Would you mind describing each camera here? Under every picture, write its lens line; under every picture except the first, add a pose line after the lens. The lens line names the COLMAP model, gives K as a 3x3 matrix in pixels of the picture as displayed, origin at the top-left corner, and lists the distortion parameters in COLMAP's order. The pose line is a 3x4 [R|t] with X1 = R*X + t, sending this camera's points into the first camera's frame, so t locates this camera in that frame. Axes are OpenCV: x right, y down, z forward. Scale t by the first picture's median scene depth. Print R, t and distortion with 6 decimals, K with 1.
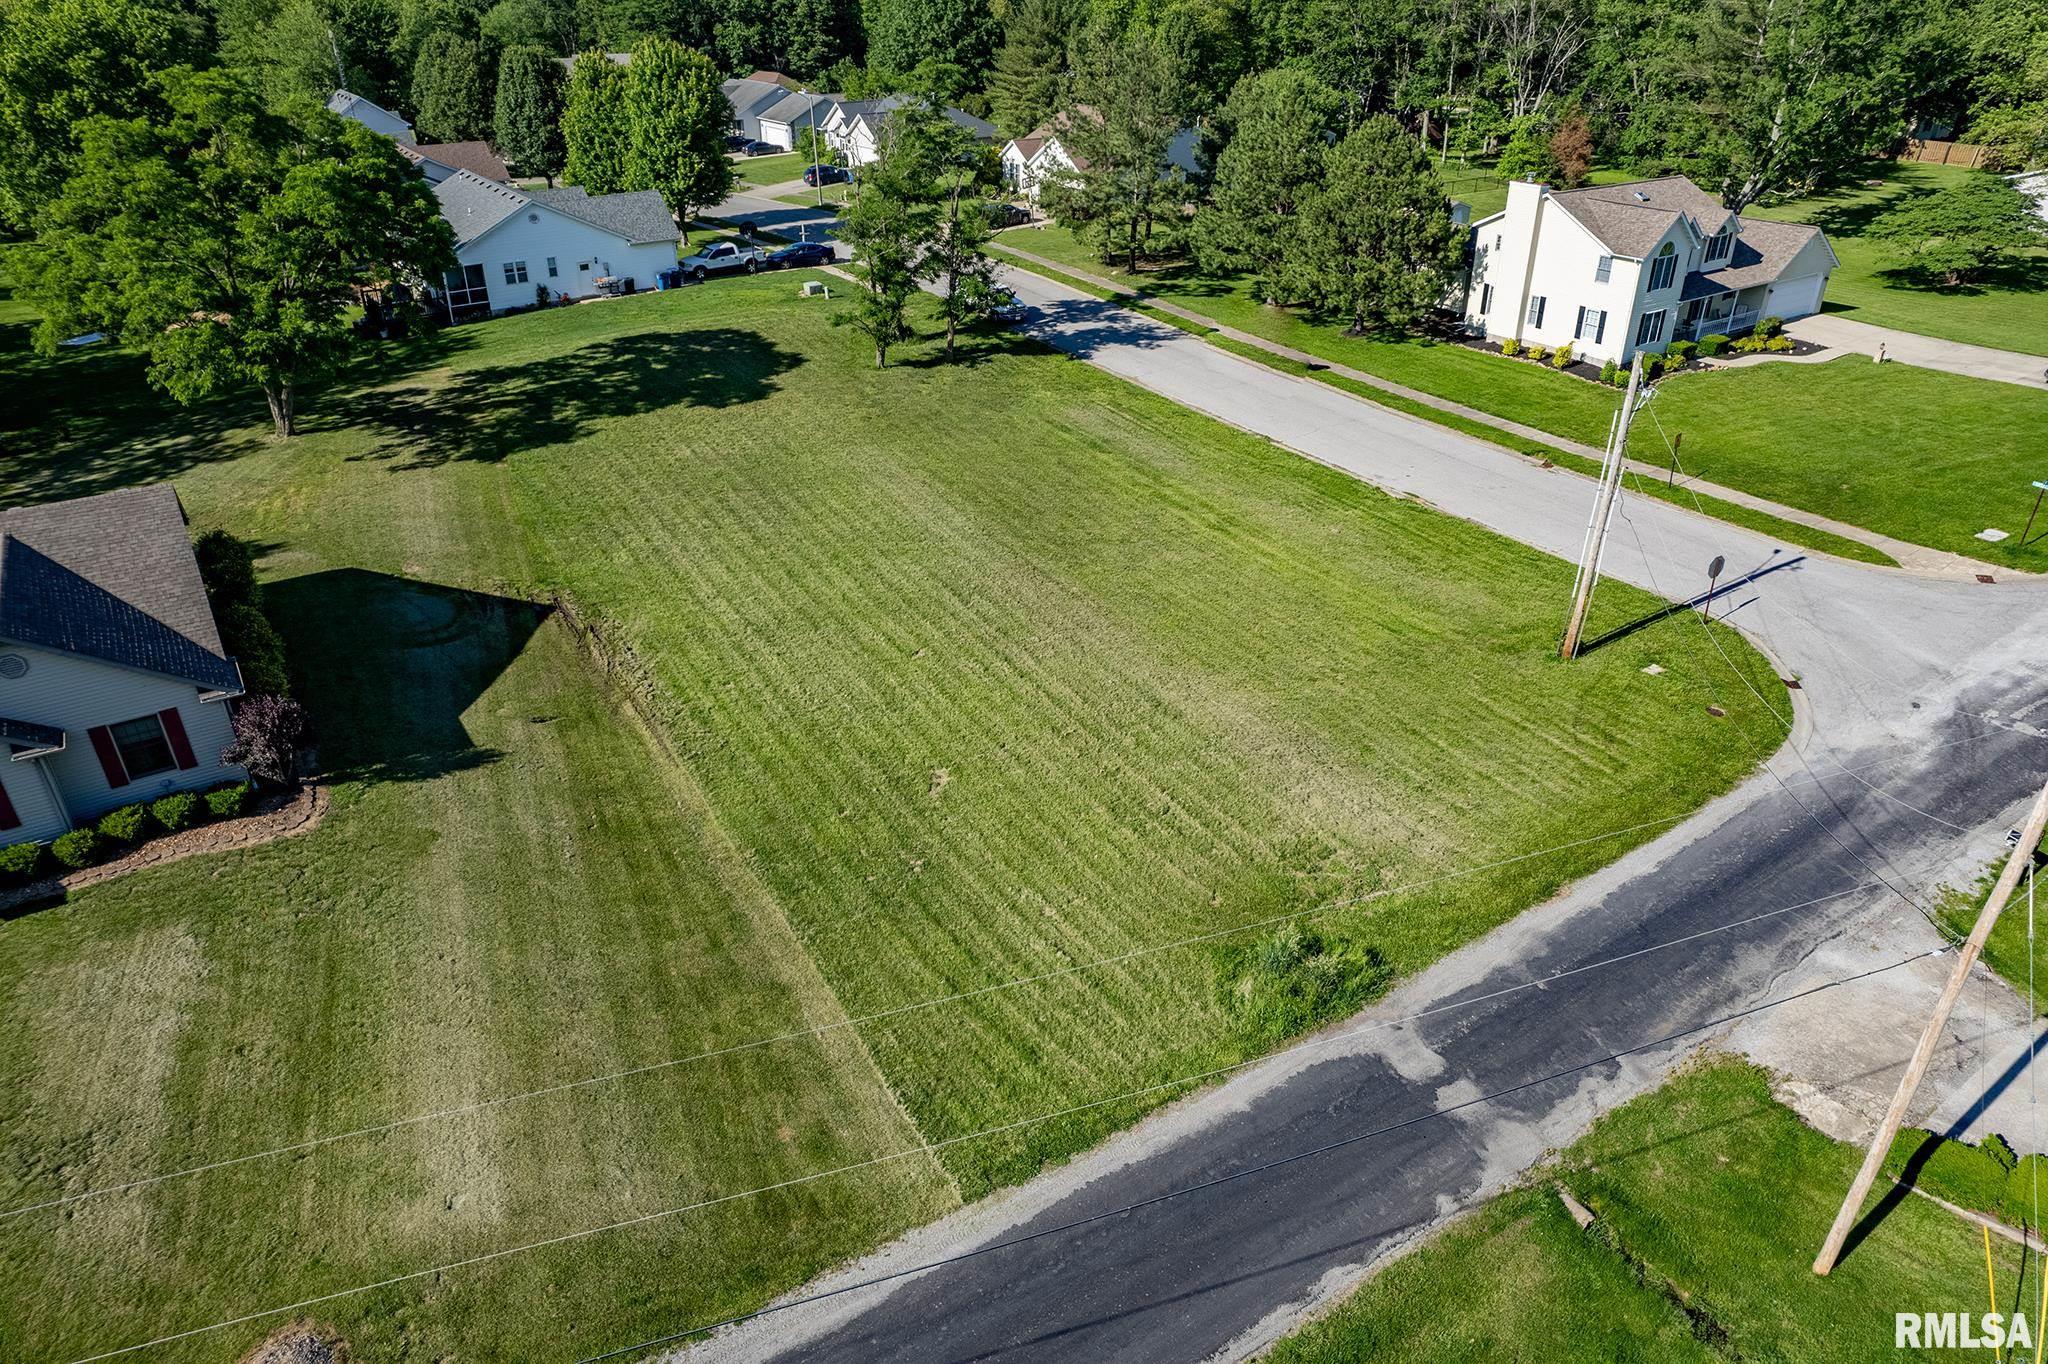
lens RADIAL K [[1314.0, 0, 1023.7], [0, 1314.0, 670.7], [0, 0, 1]] dist [-0.078920, 0.071636]
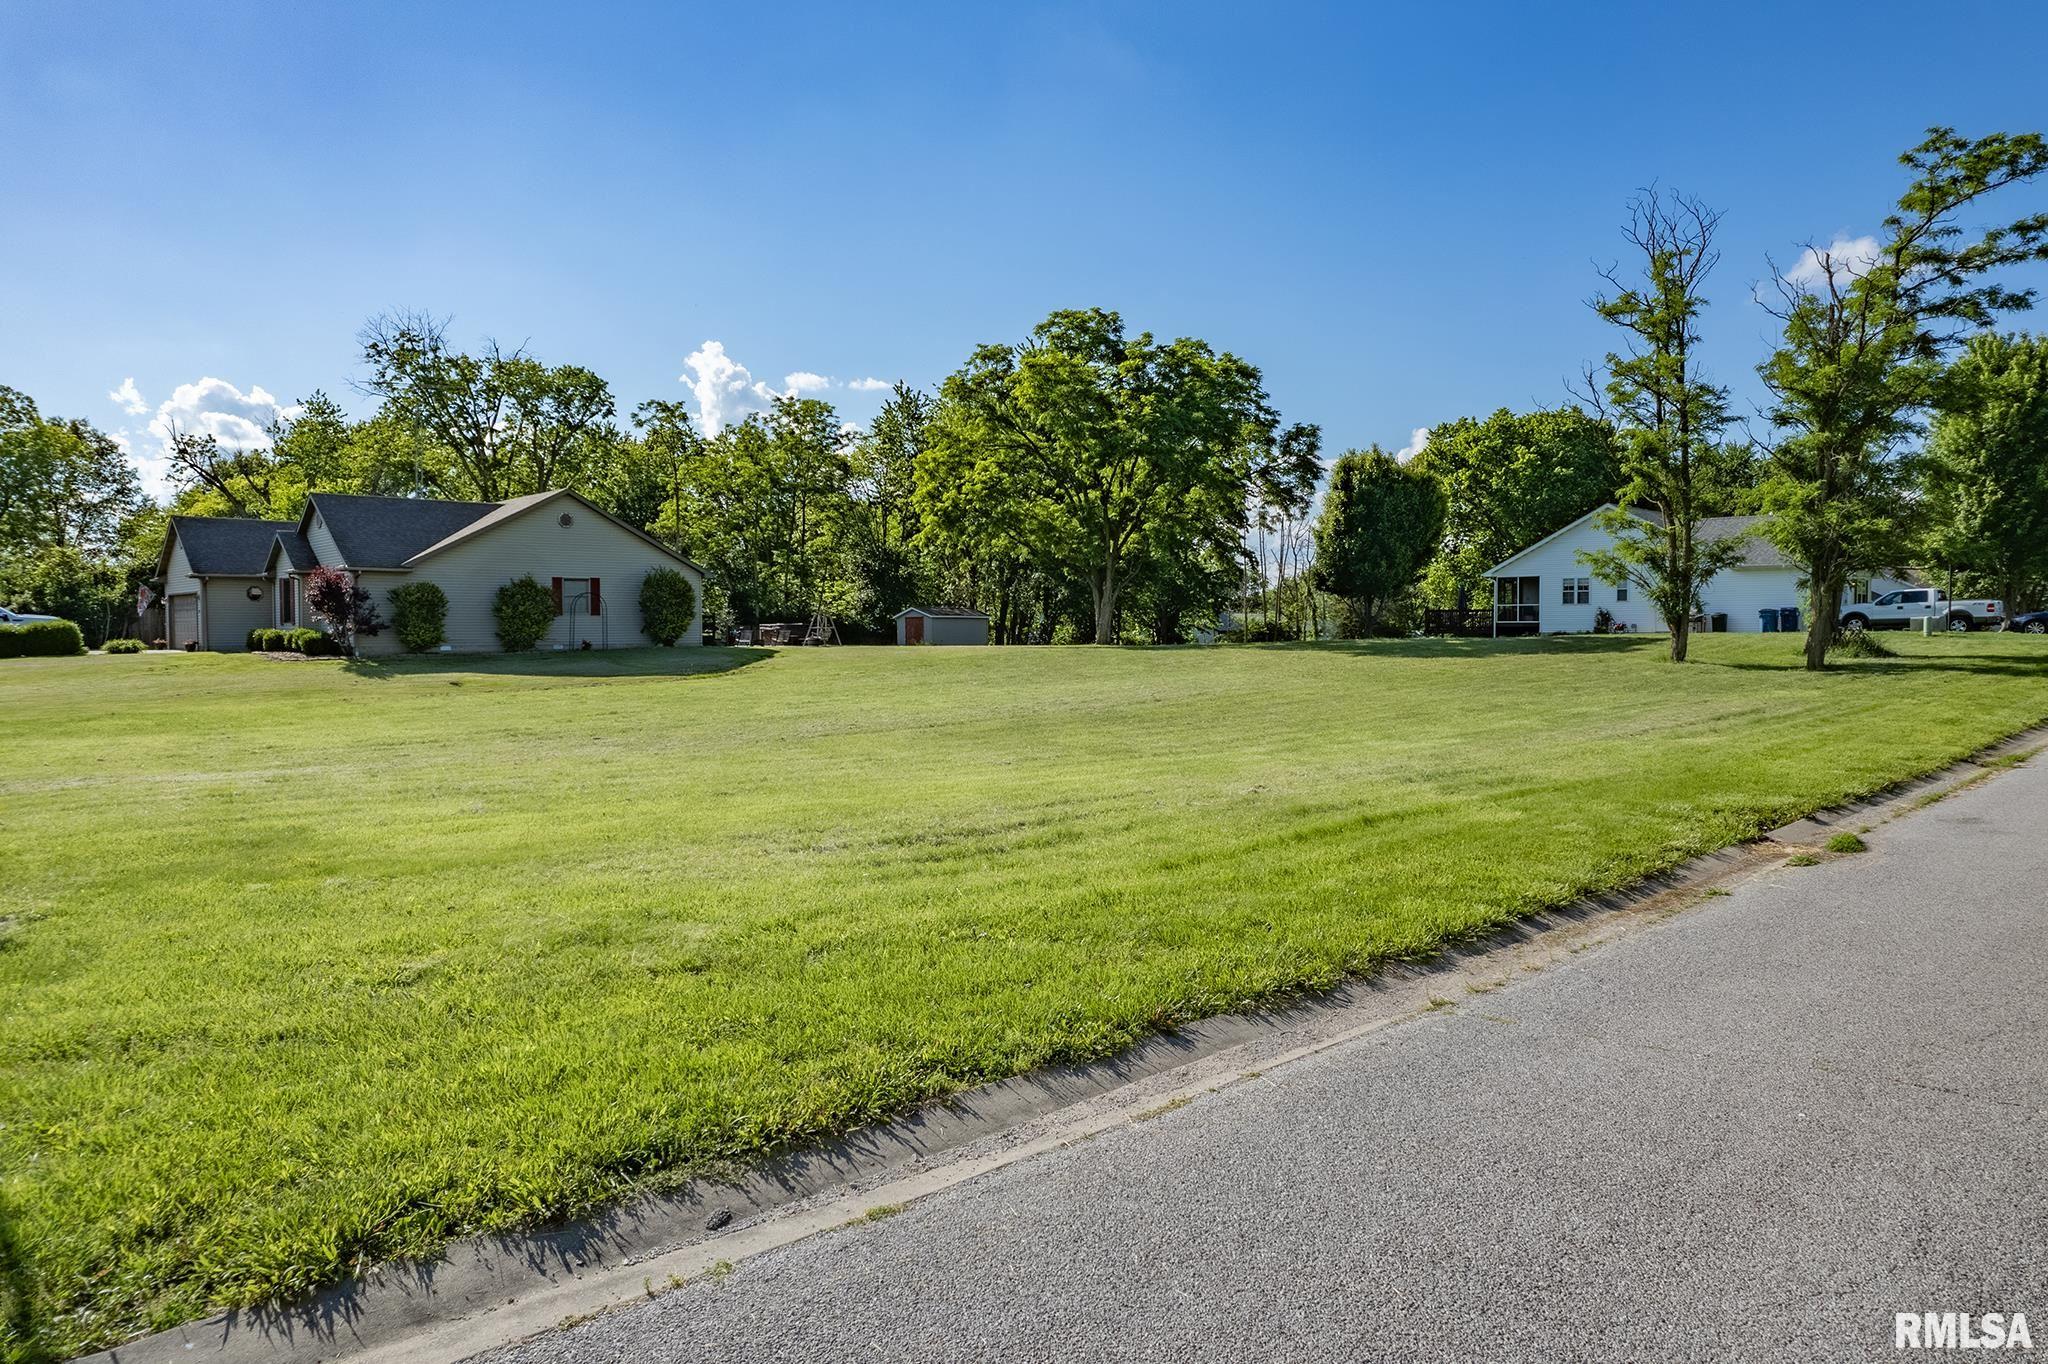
lens RADIAL K [[1314.0, 0, 1023.7], [0, 1314.0, 670.7], [0, 0, 1]] dist [-0.078920, 0.071636]
pose [[0.174629, 0.034587, -0.984027, 0.448578], [-0.471226, 0.880438, -0.052679, -0.080905], [0.864553, 0.472898, 0.170048, 0.783117]]
